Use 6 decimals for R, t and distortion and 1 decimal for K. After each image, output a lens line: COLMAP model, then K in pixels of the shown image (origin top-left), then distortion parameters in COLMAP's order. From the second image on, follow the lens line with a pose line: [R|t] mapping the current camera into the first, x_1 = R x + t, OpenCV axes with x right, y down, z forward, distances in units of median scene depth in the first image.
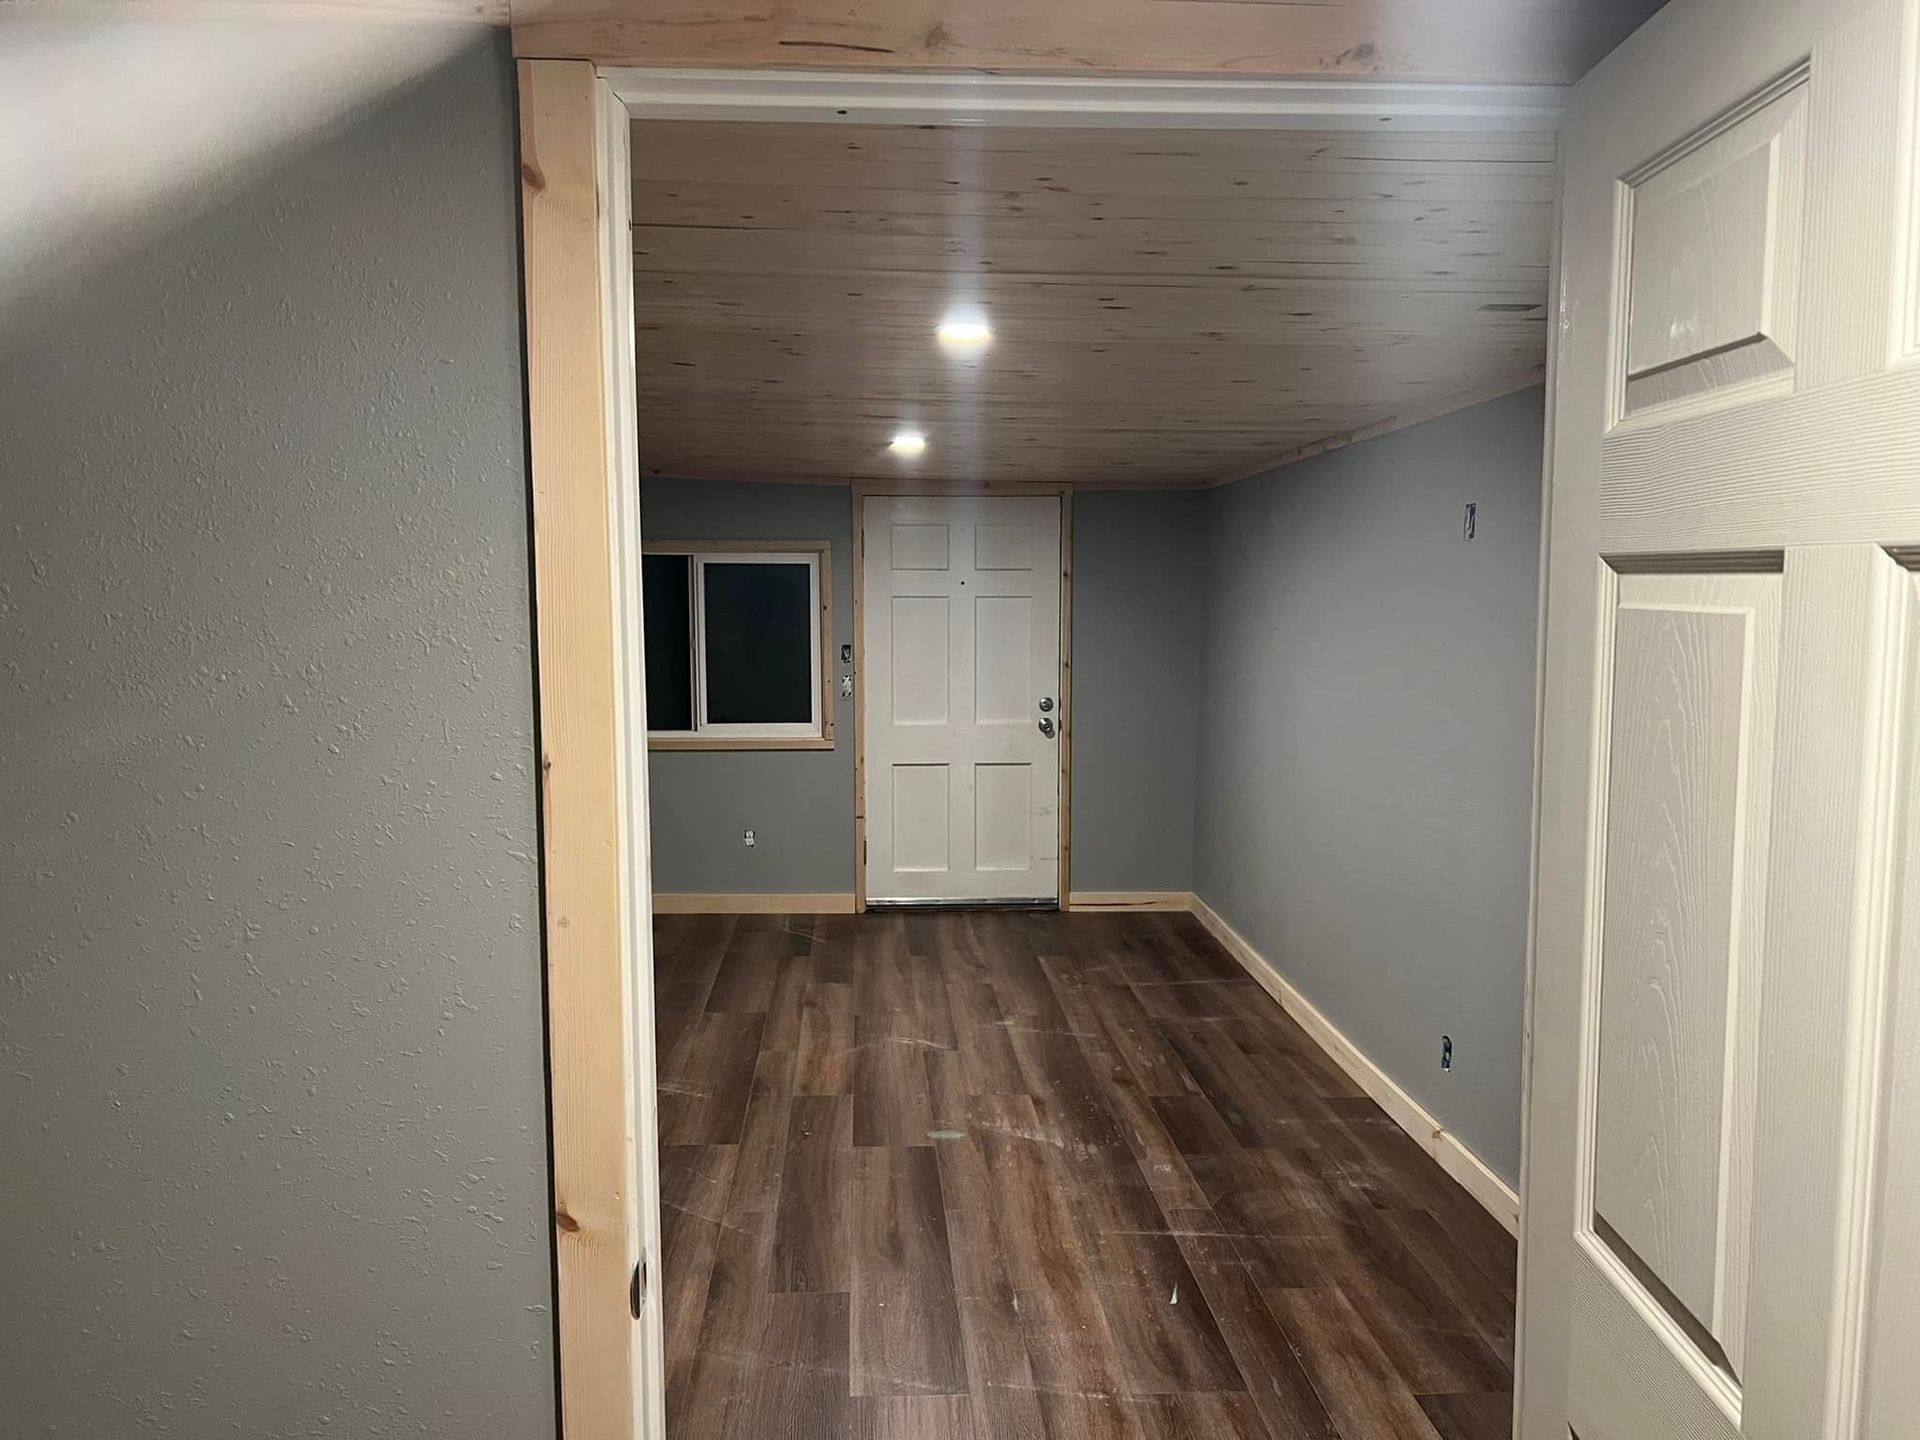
lens RADIAL K [[1455.4, 0, 959.7], [0, 1455.4, 721.9], [0, 0, 1]] dist [0.009493, 0.001176]
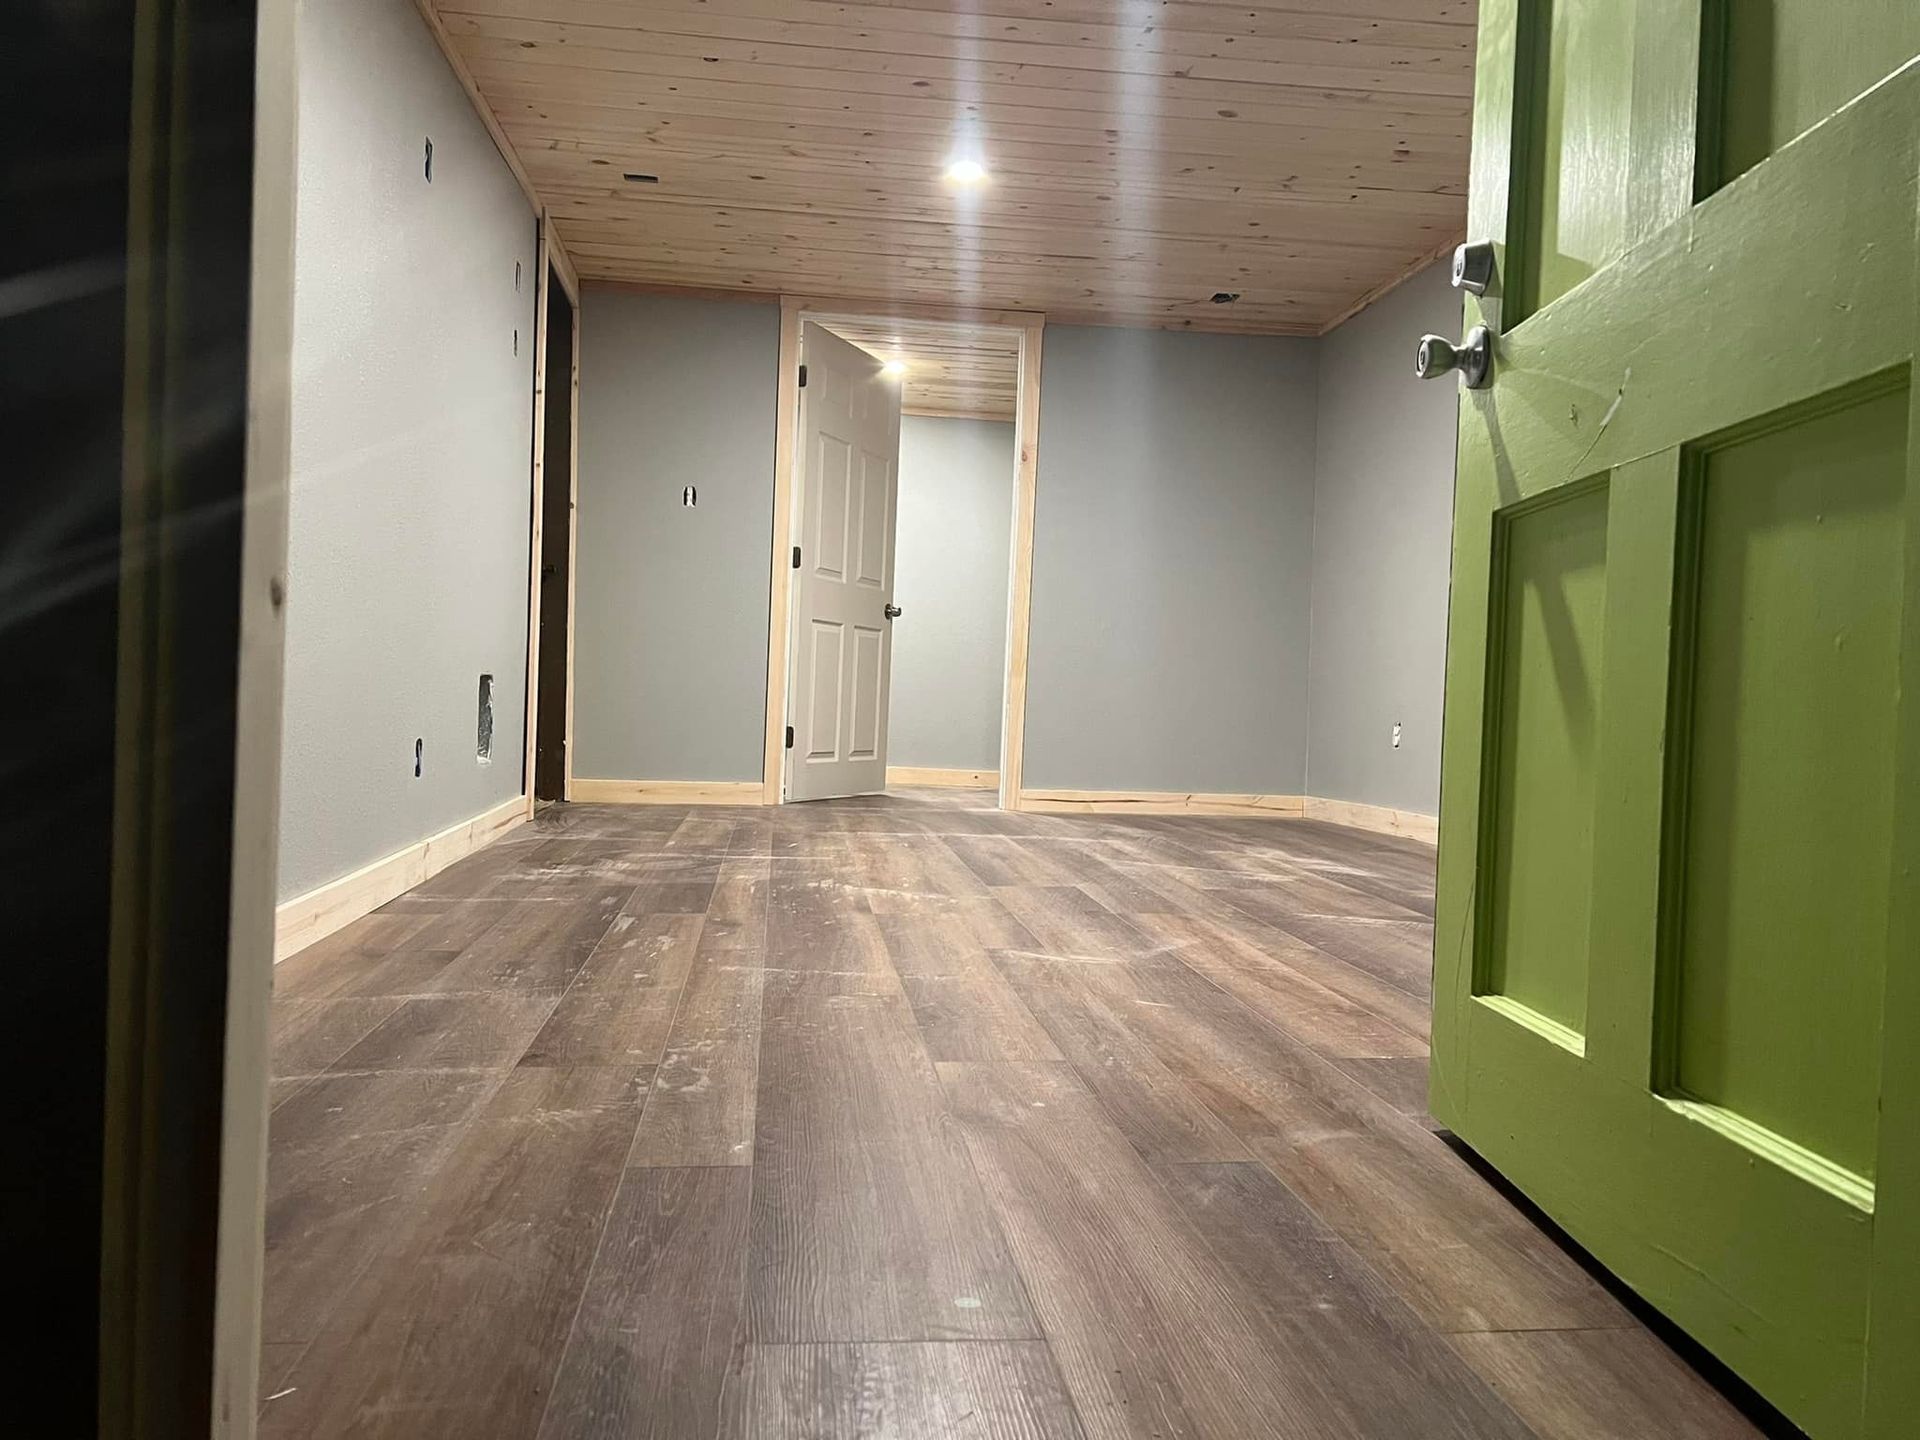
lens RADIAL K [[1455.4, 0, 956.2], [0, 1455.4, 715.9], [0, 0, 1]] dist [0.009493, 0.001176]
pose [[-0.997651, -0.046565, -0.050246, 0.036091], [-0.052143, 0.991868, 0.116095, 0.057351], [0.044432, 0.118442, -0.991966, 1.284804]]
